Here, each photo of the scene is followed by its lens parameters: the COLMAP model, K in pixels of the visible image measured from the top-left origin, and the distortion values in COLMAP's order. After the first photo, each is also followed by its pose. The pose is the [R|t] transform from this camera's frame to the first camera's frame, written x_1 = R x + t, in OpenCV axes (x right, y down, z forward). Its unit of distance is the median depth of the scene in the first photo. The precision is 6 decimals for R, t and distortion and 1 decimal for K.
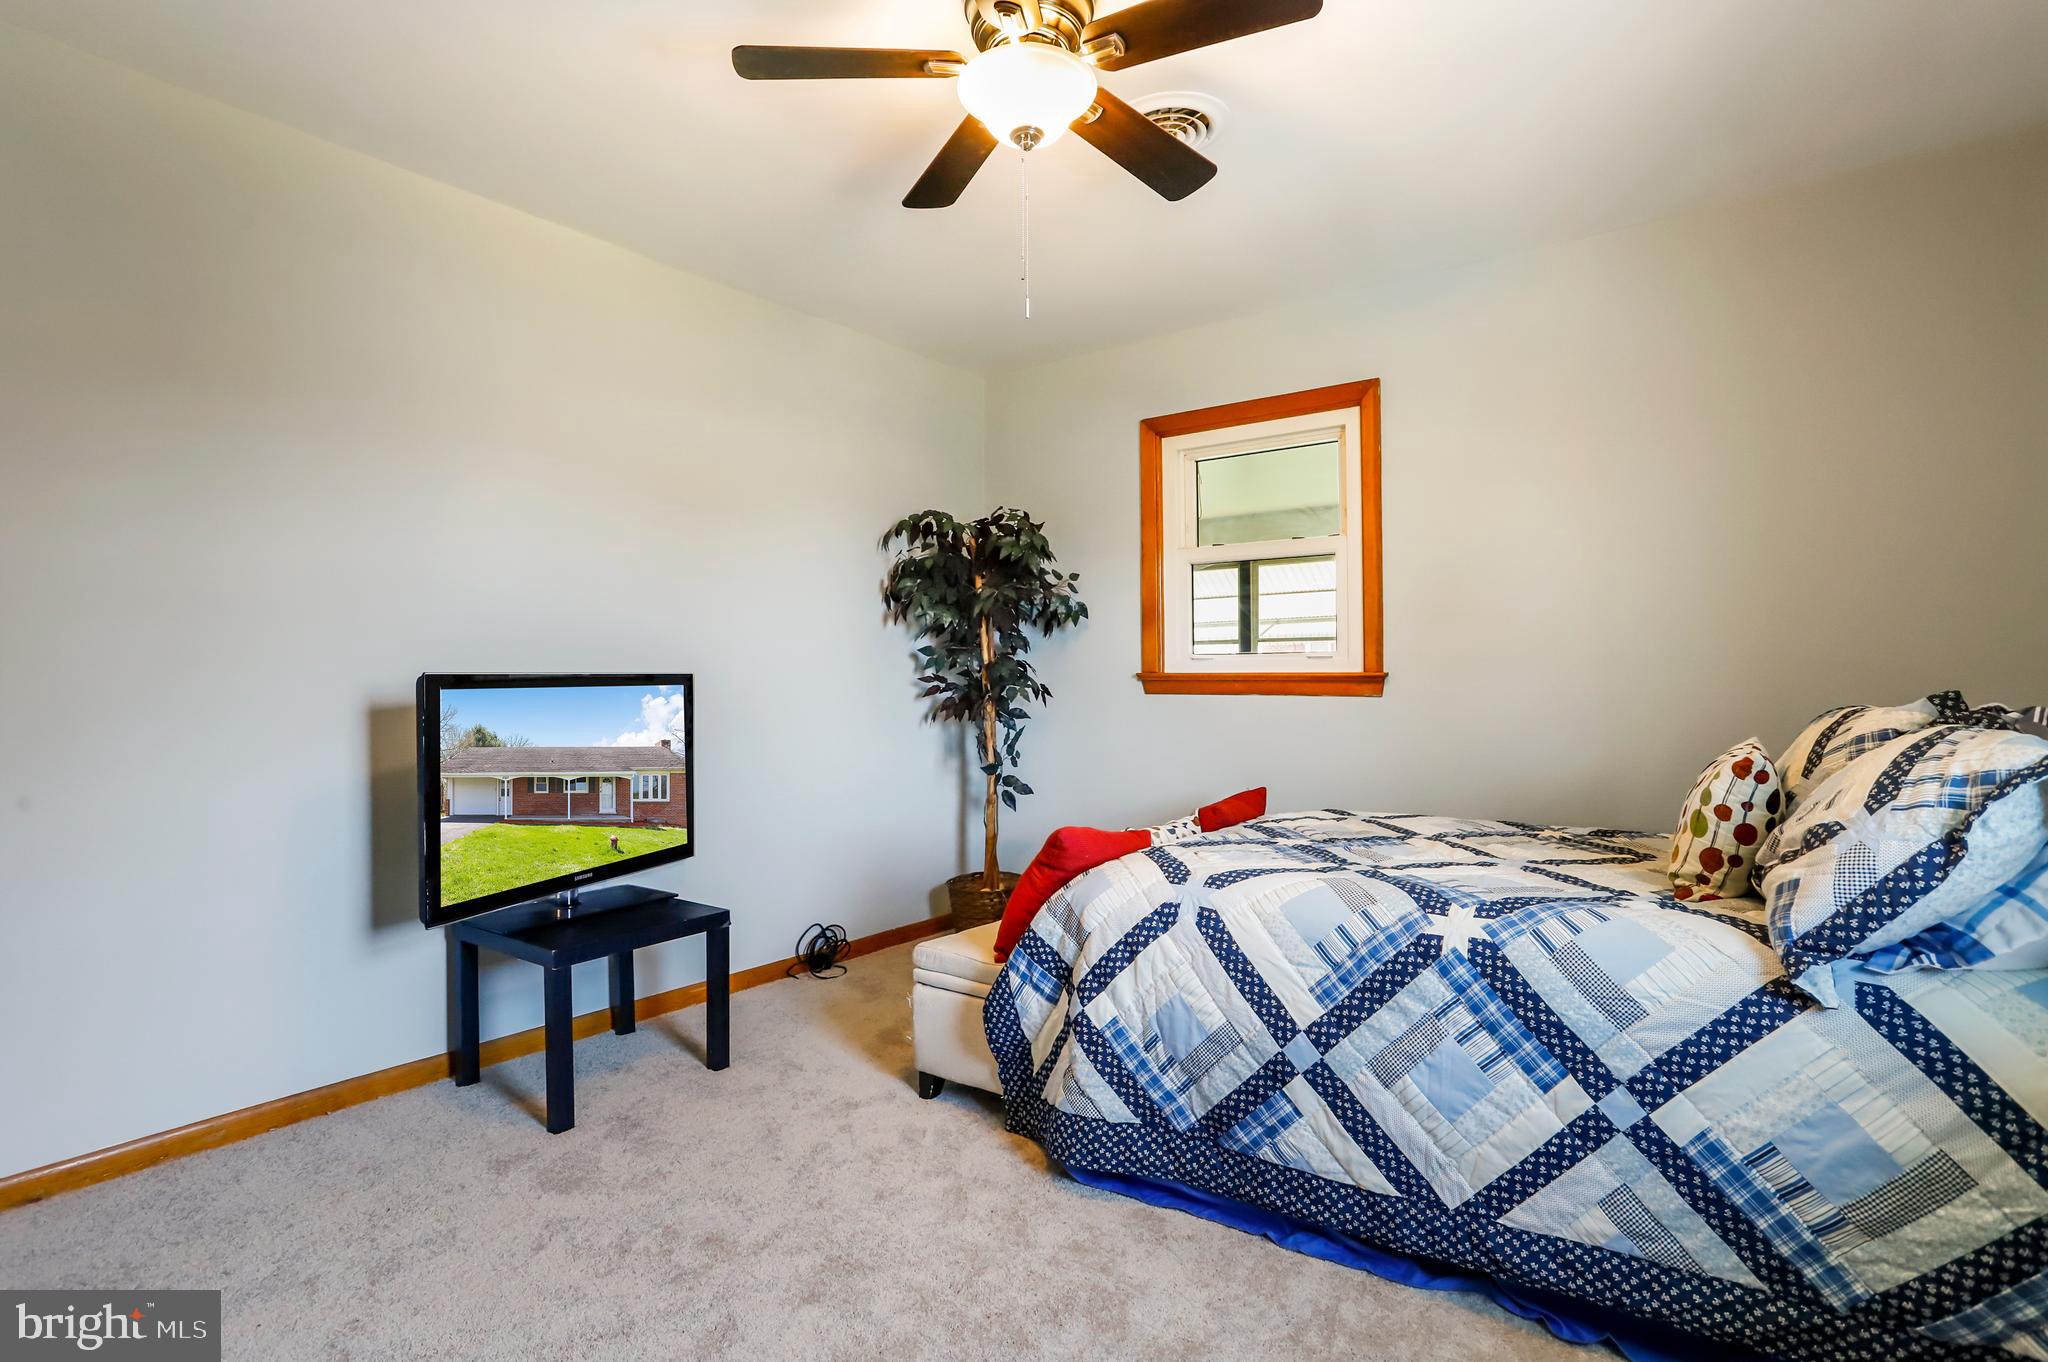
lens RADIAL K [[1000.7, 0, 1035.8], [0, 1000.7, 681.8], [0, 0, 1]] dist [-0.031726, 0.012329]
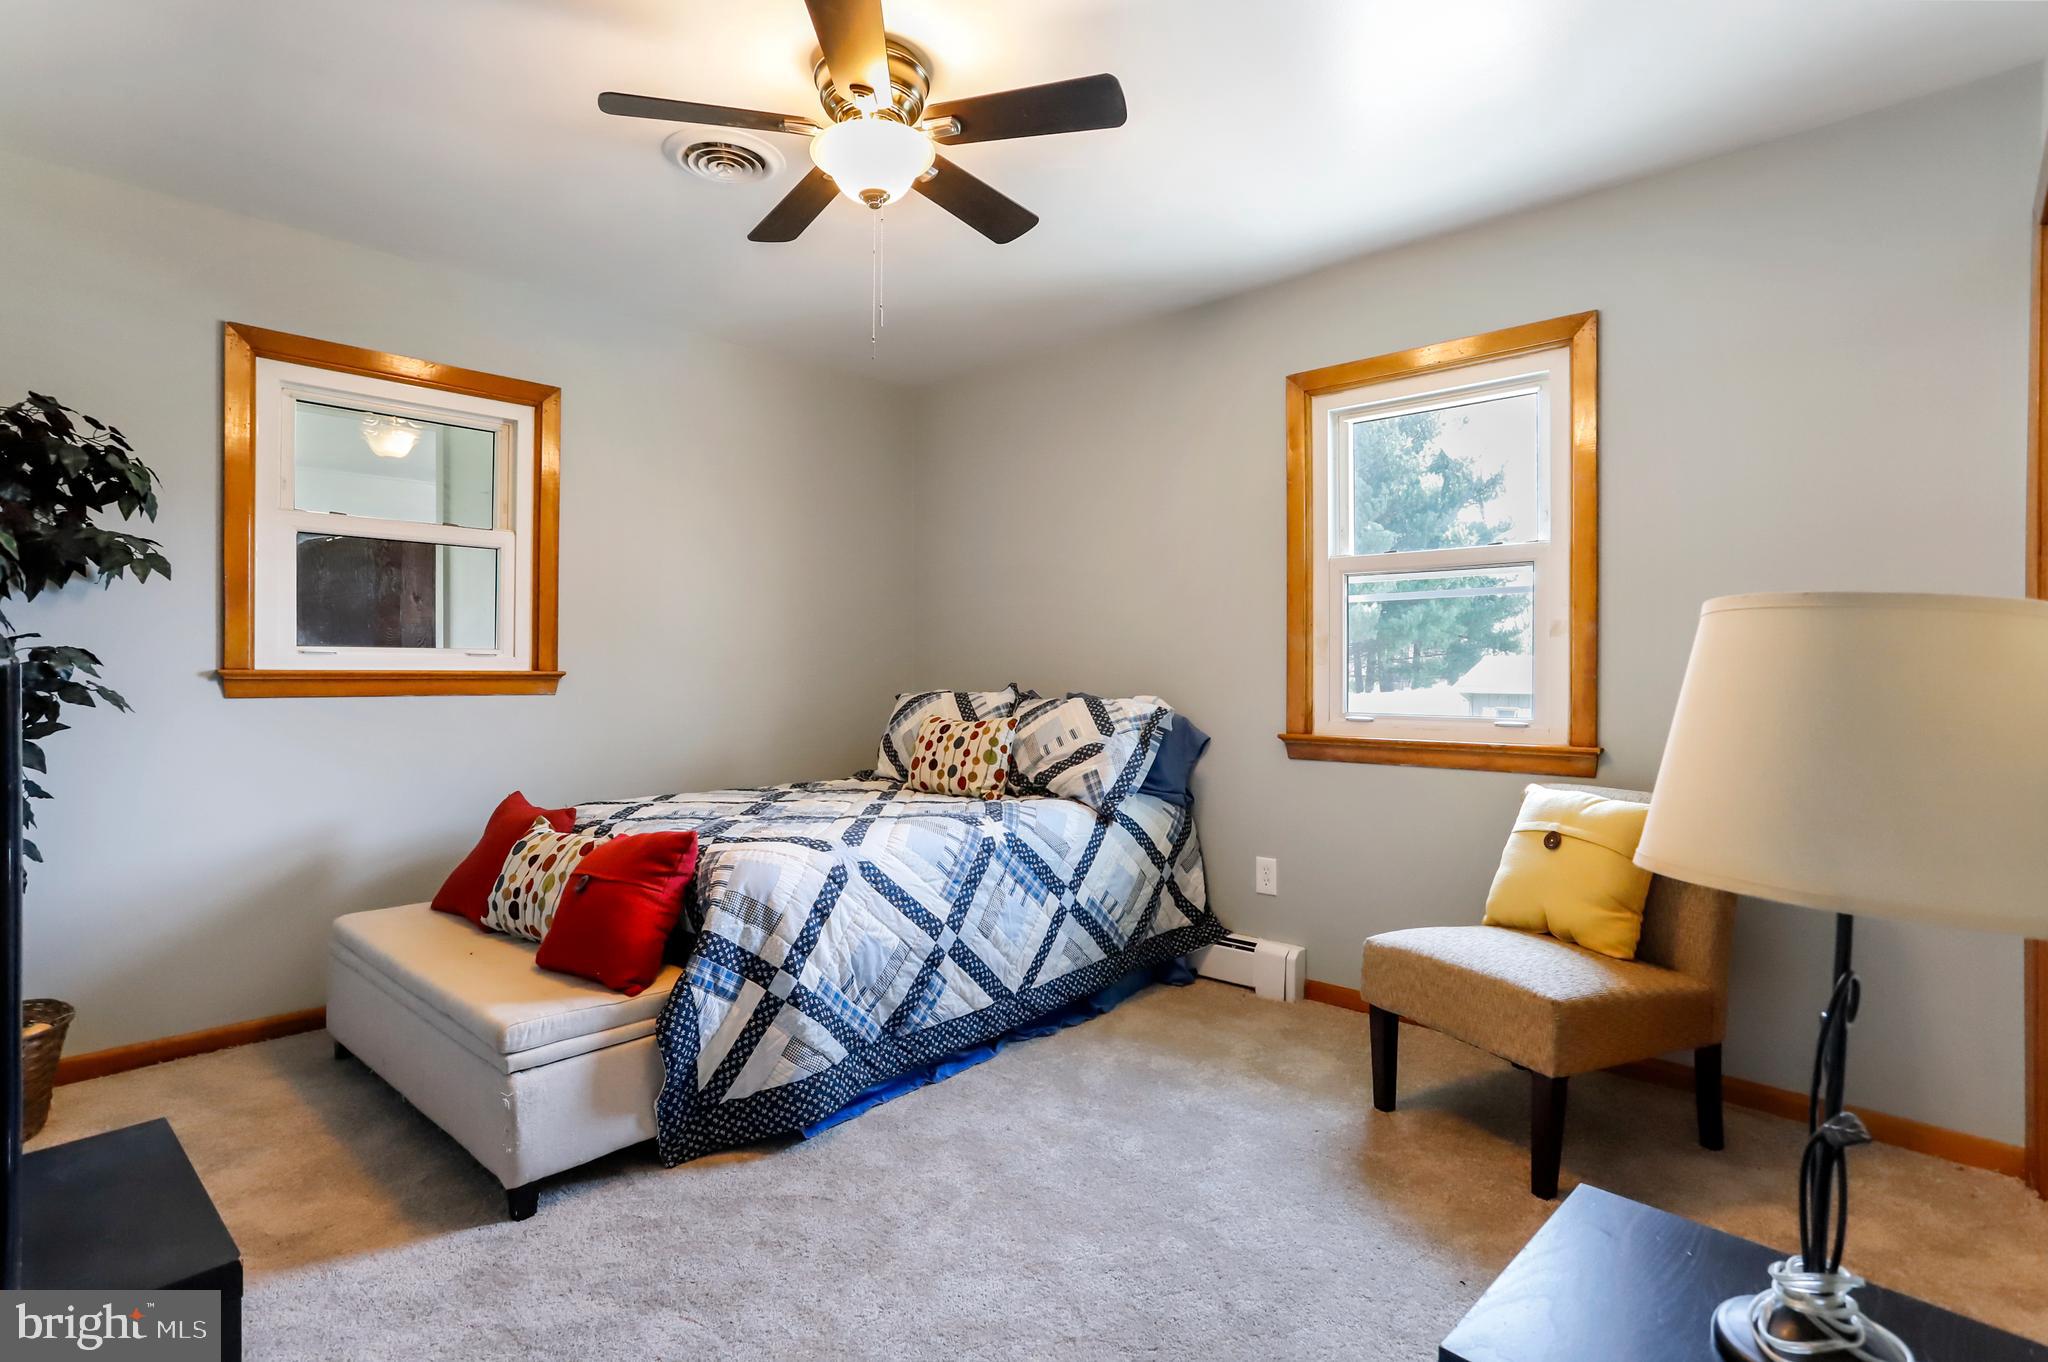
lens RADIAL K [[1000.7, 0, 1034.2], [0, 1000.7, 685.8], [0, 0, 1]] dist [-0.031726, 0.012329]
pose [[0.102451, -0.005006, 0.994725, -1.157213], [0.002633, 0.999985, 0.004761, 0.002343], [-0.994735, 0.002132, 0.102463, 0.731457]]
